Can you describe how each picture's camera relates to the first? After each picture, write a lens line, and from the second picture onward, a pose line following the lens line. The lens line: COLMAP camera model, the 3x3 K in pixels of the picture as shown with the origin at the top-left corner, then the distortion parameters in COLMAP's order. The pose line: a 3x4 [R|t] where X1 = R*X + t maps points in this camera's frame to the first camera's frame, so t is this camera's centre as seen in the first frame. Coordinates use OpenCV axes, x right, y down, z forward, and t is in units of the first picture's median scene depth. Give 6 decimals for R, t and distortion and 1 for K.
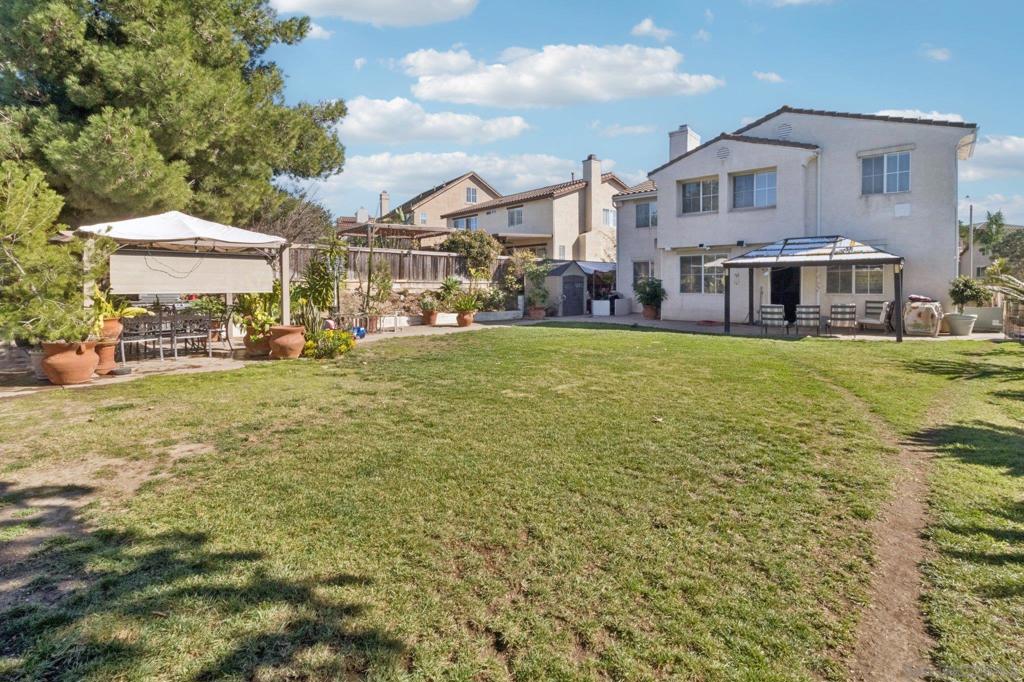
lens RADIAL K [[474.0, 0, 511.7], [0, 474.0, 318.1], [0, 0, 1]] dist [-0.000250, -0.000079]
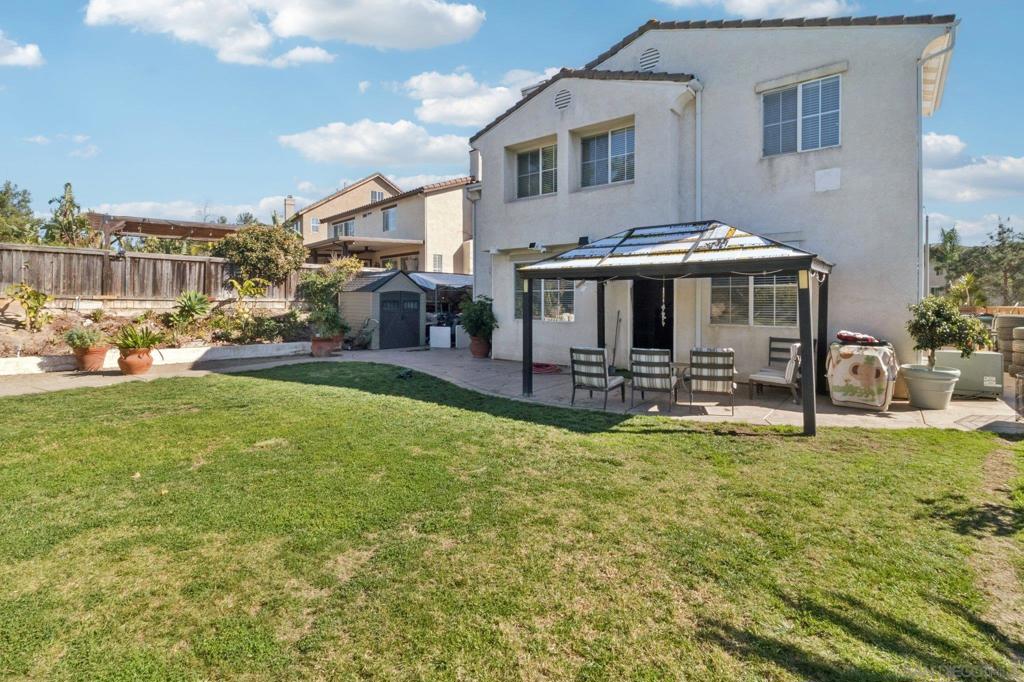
lens RADIAL K [[468.0, 0, 511.1], [0, 468.0, 328.7], [0, 0, 1]] dist [0.000009, -0.000166]
pose [[0.998859, 0.004439, 0.047543, 0.390961], [-0.003808, 0.999904, -0.013350, -0.037395], [-0.047598, 0.013154, 0.998780, 0.429292]]
